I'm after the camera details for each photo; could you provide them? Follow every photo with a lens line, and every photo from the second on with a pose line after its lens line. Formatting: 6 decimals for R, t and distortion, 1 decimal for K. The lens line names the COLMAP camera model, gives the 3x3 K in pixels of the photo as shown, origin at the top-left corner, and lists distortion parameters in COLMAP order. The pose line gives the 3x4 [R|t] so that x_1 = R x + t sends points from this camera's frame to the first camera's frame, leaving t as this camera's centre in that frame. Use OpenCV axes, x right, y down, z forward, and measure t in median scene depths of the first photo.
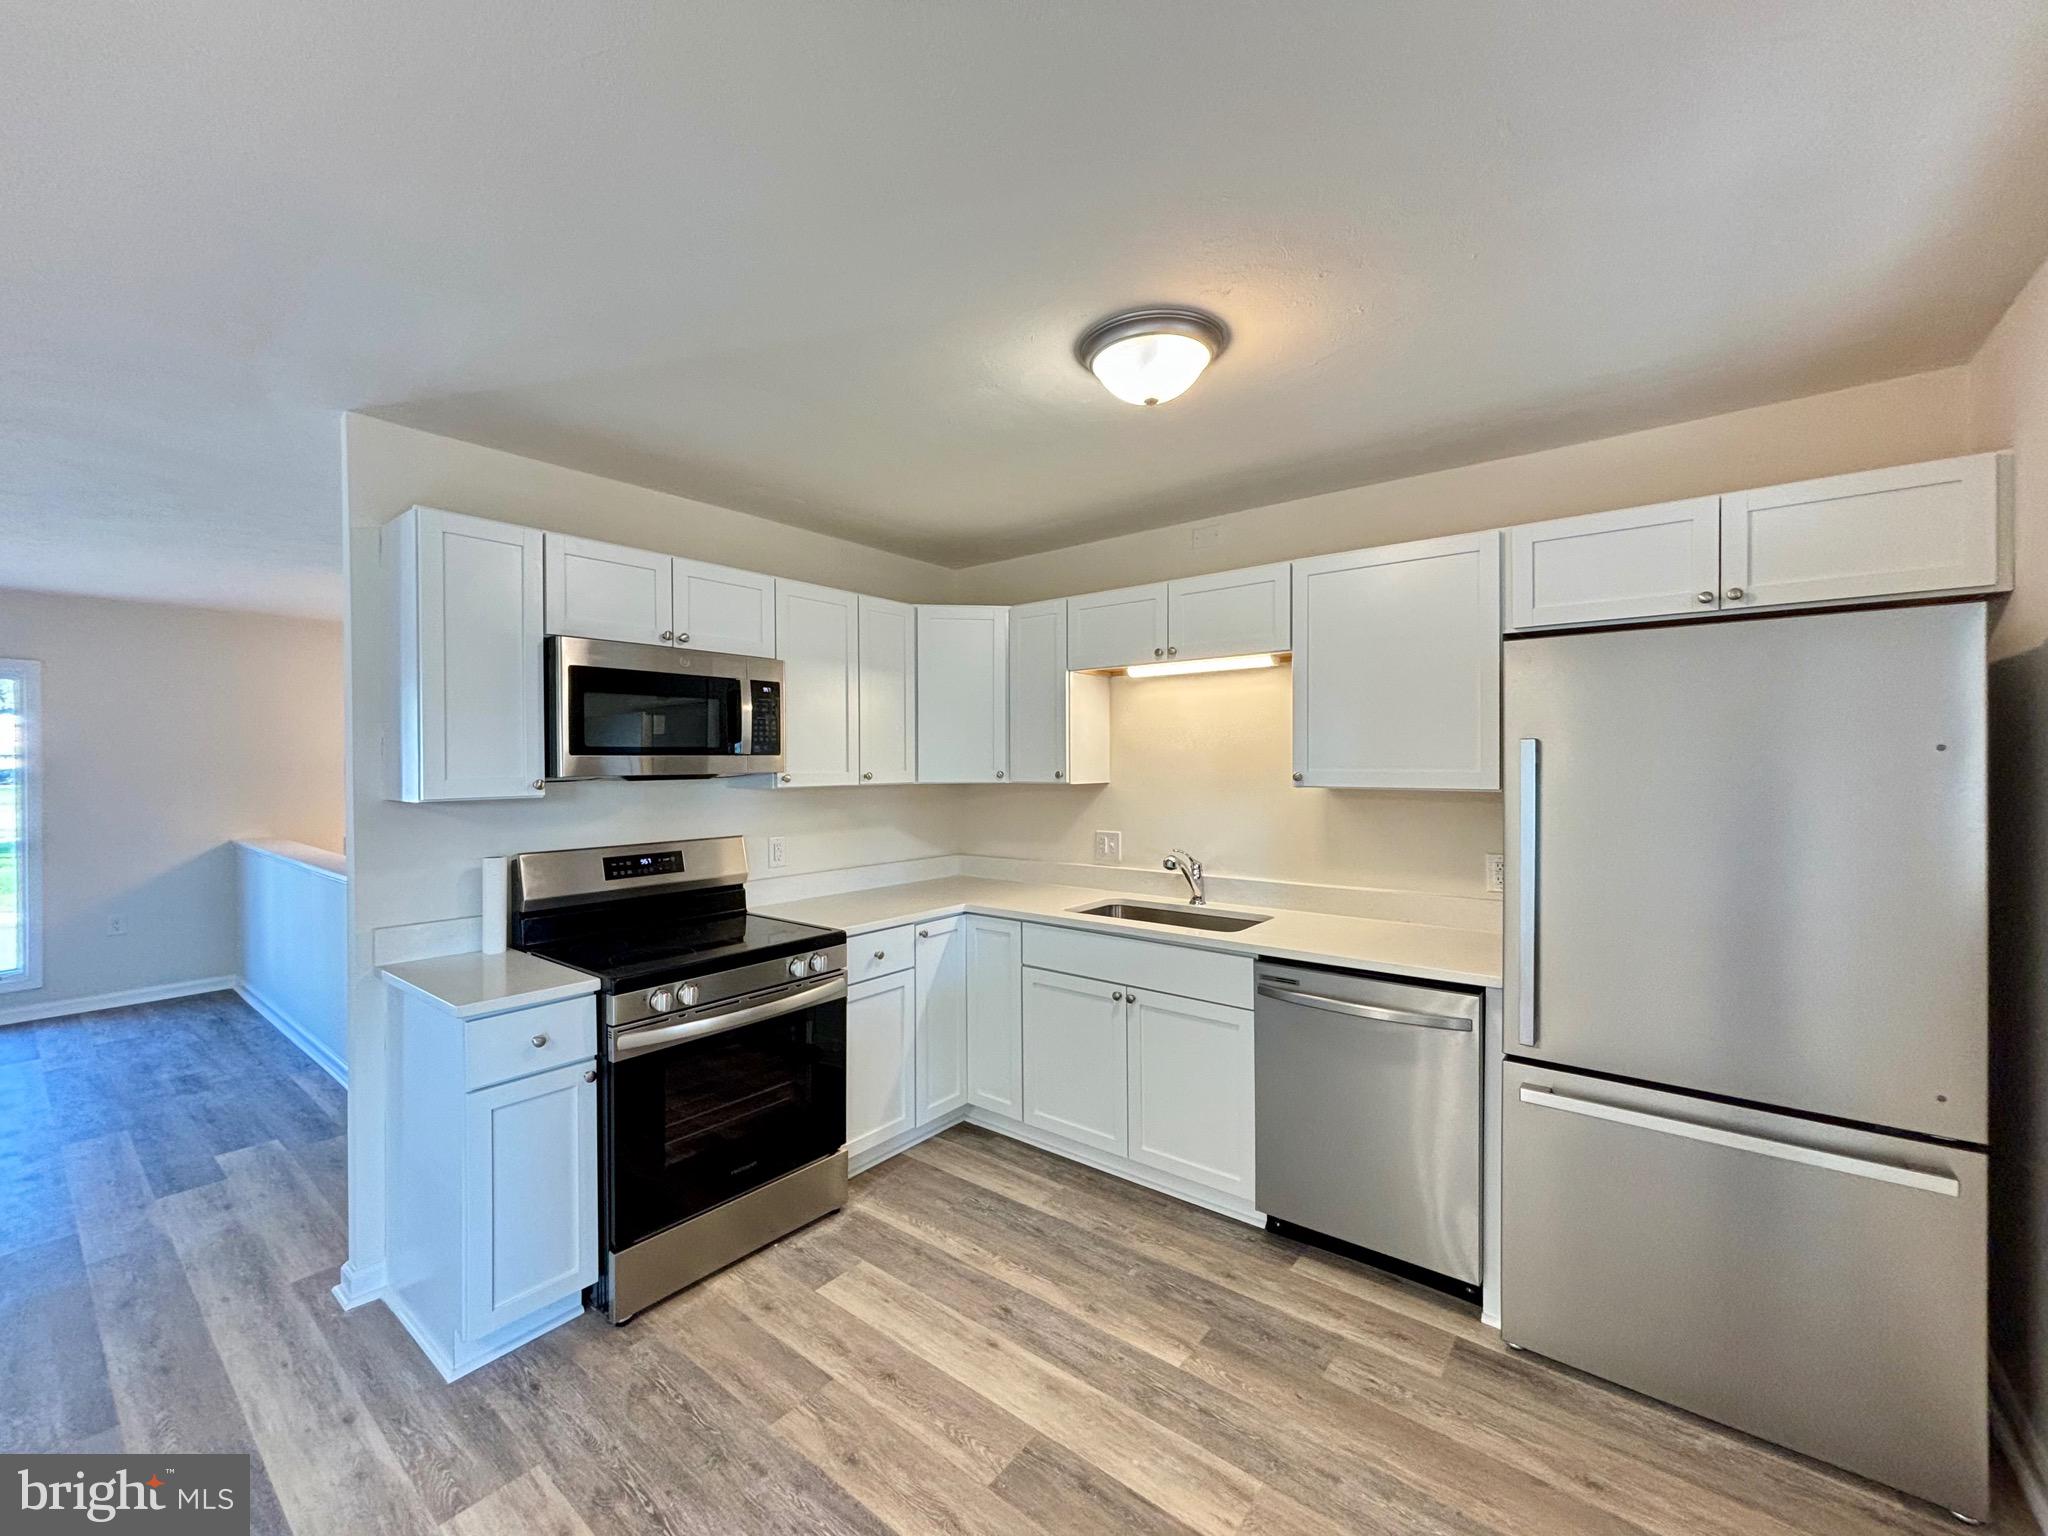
lens RADIAL K [[827.1, 0, 1020.9], [0, 827.1, 784.7], [0, 0, 1]] dist [-0.005873, 0.003540]
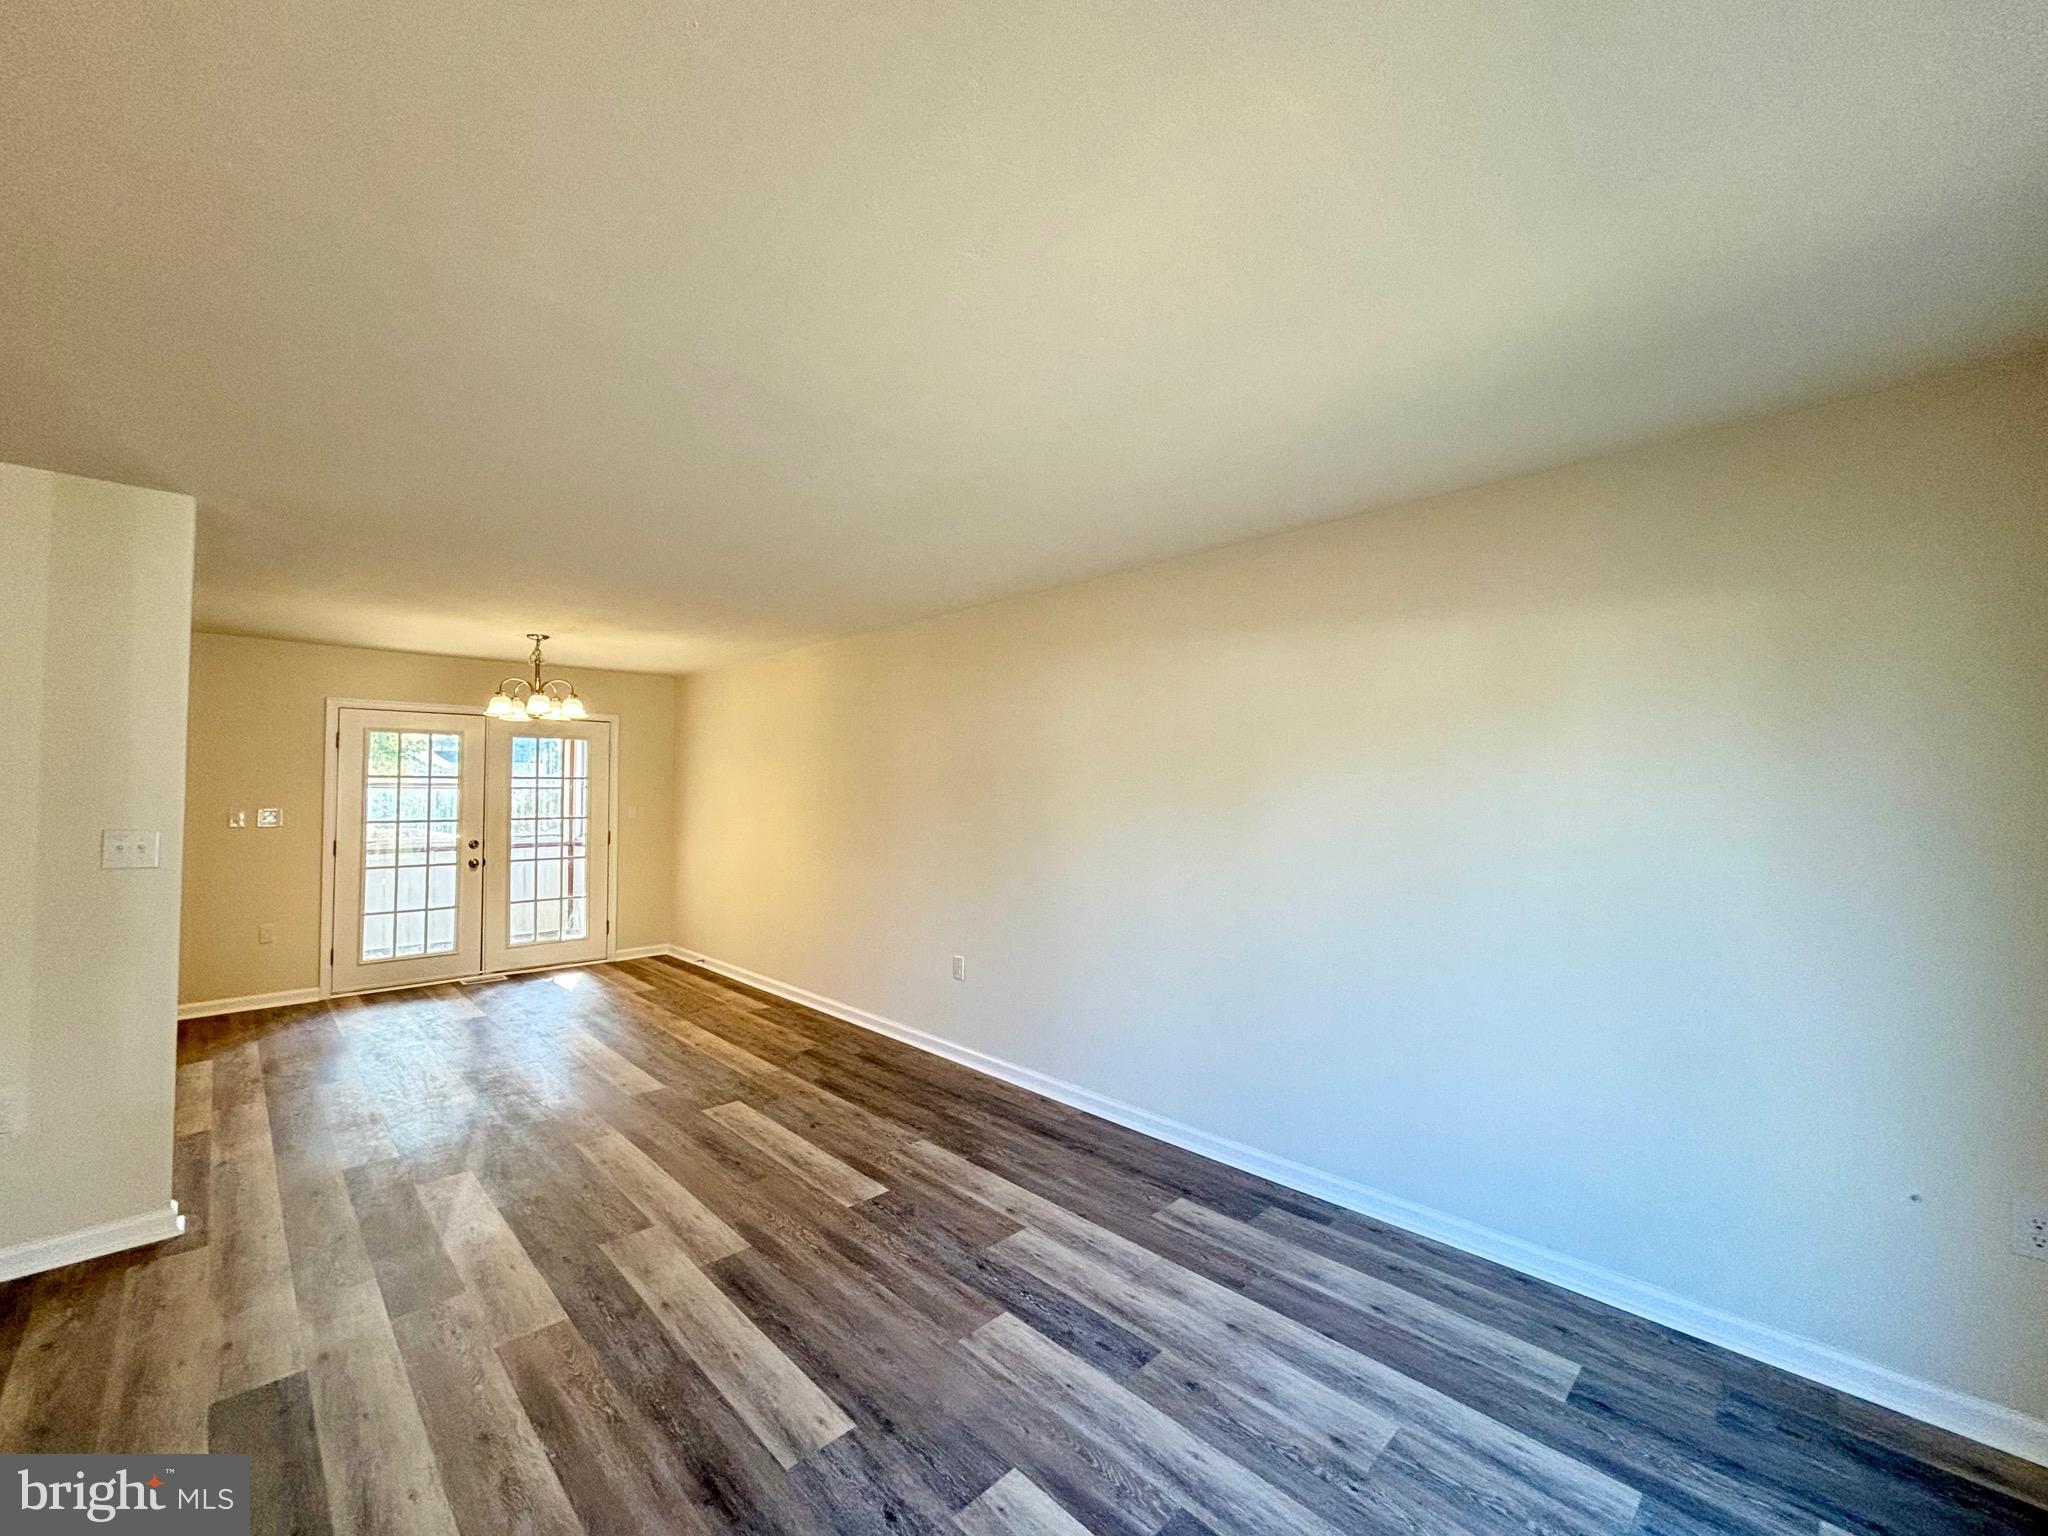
lens RADIAL K [[827.1, 0, 1025.8], [0, 827.1, 756.4], [0, 0, 1]] dist [-0.005873, 0.003540]
pose [[-0.992118, 0.002335, 0.125287, -1.479047], [0.001956, 0.999993, -0.003152, -0.035700], [-0.125293, -0.002882, -0.992116, 1.374901]]
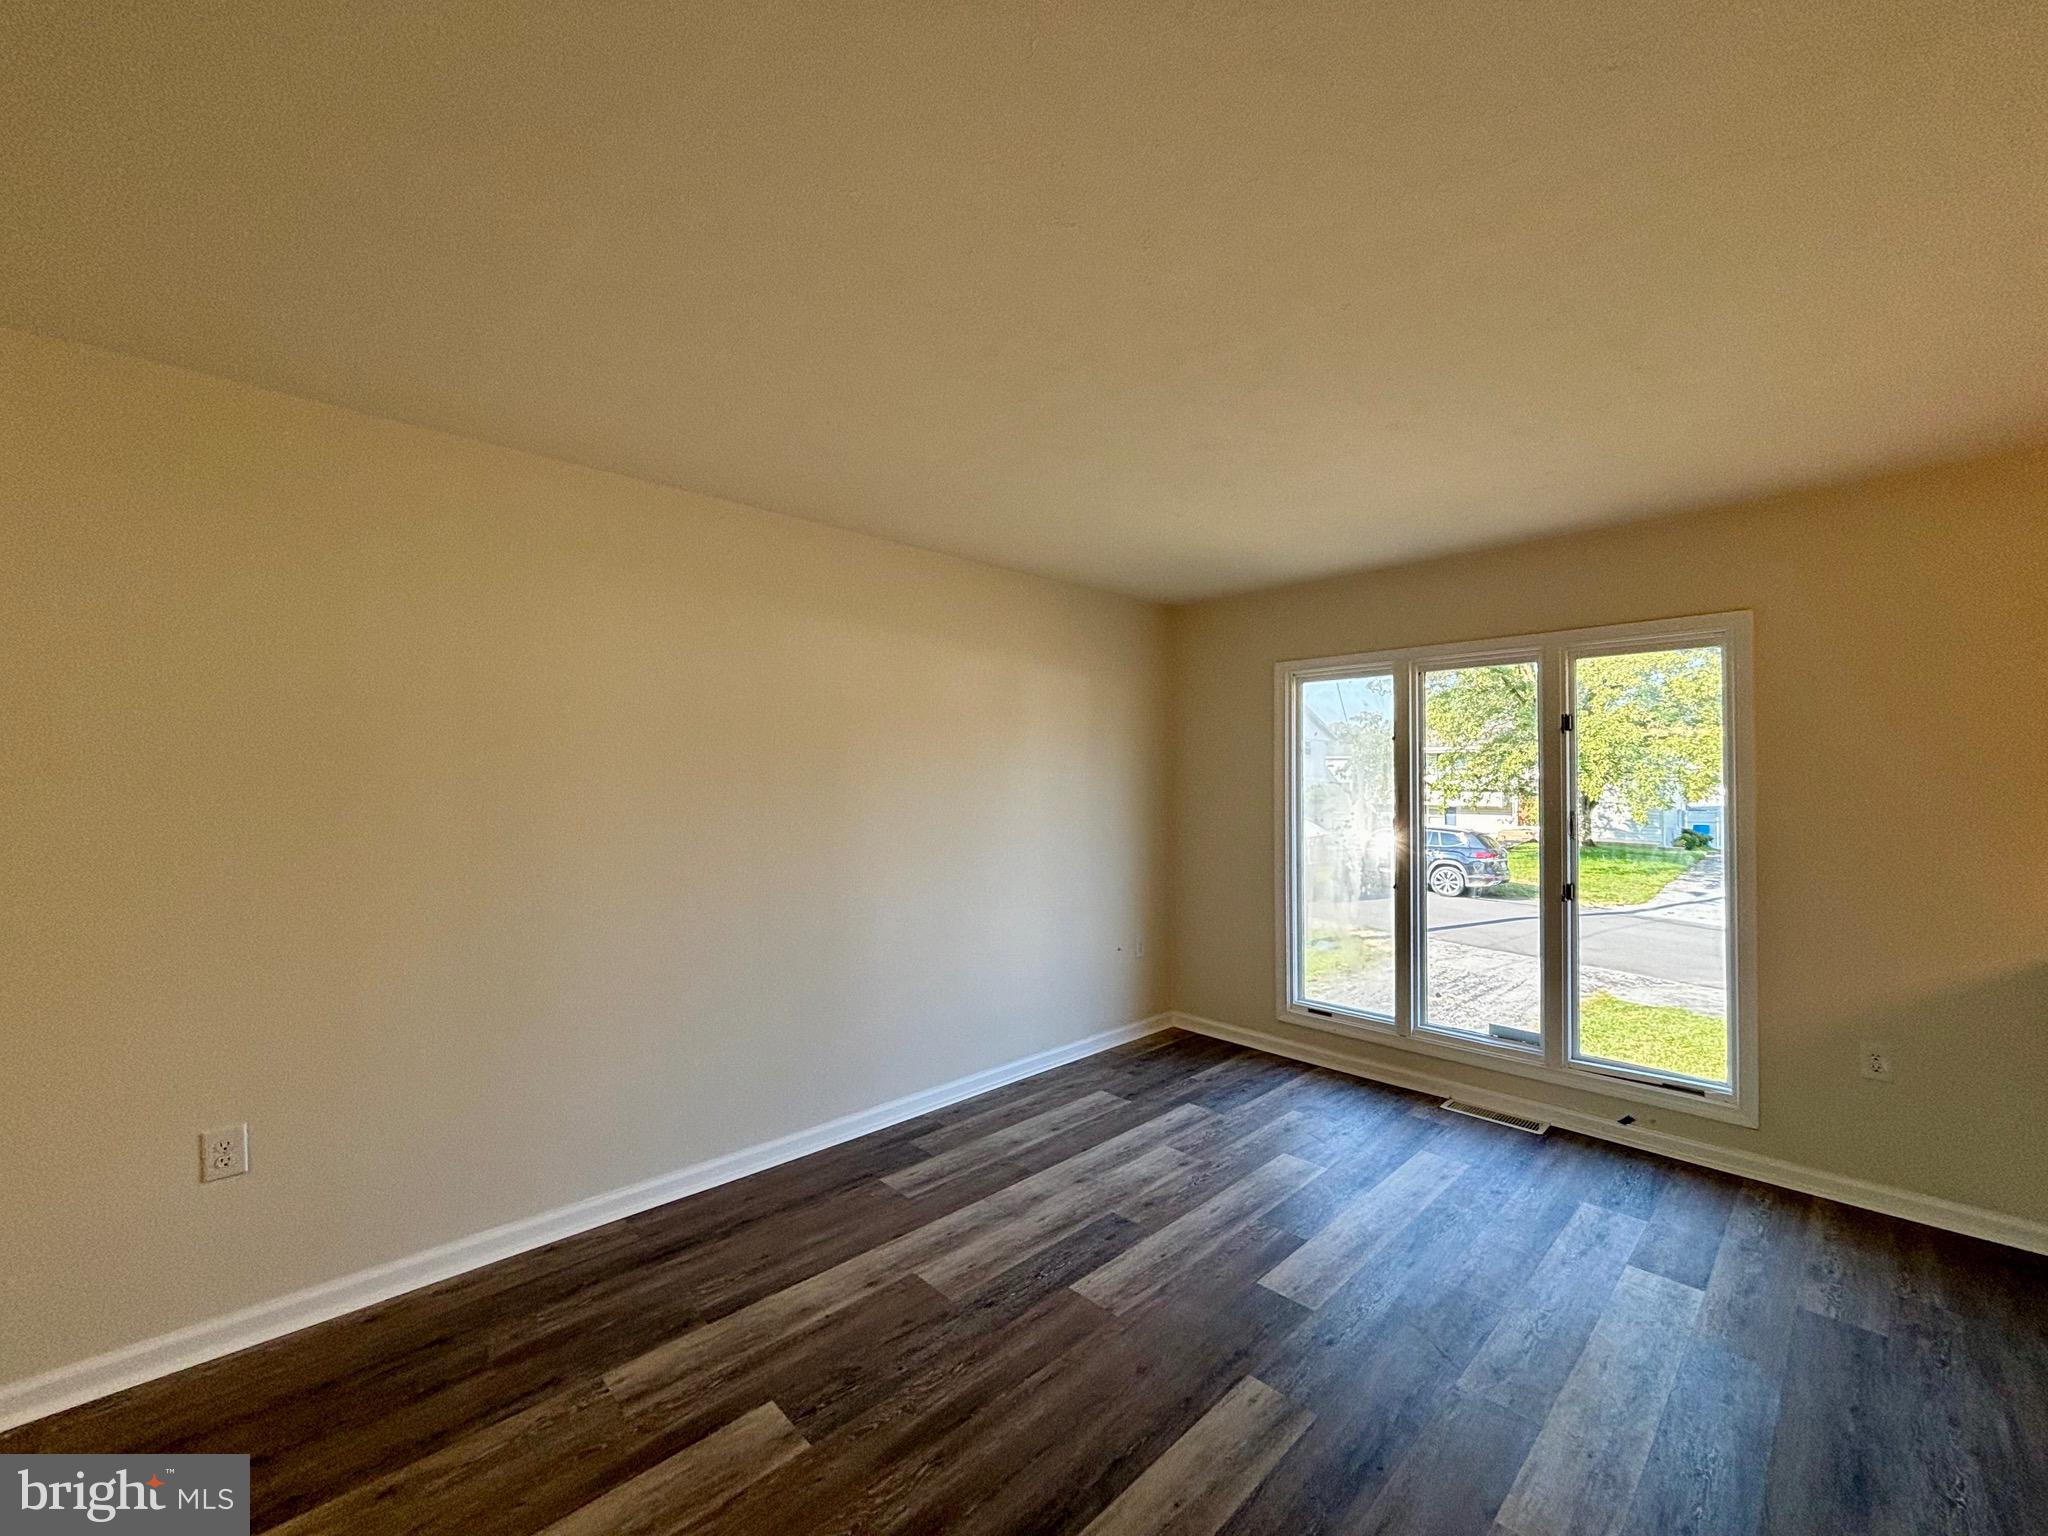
lens RADIAL K [[827.1, 0, 1022.2], [0, 827.1, 748.5], [0, 0, 1]] dist [-0.005873, 0.003540]
pose [[-0.140006, -0.036301, -0.989485, -0.674472], [-0.038660, 0.998766, -0.031171, -0.001767], [0.989396, 0.033889, -0.141237, 0.739051]]
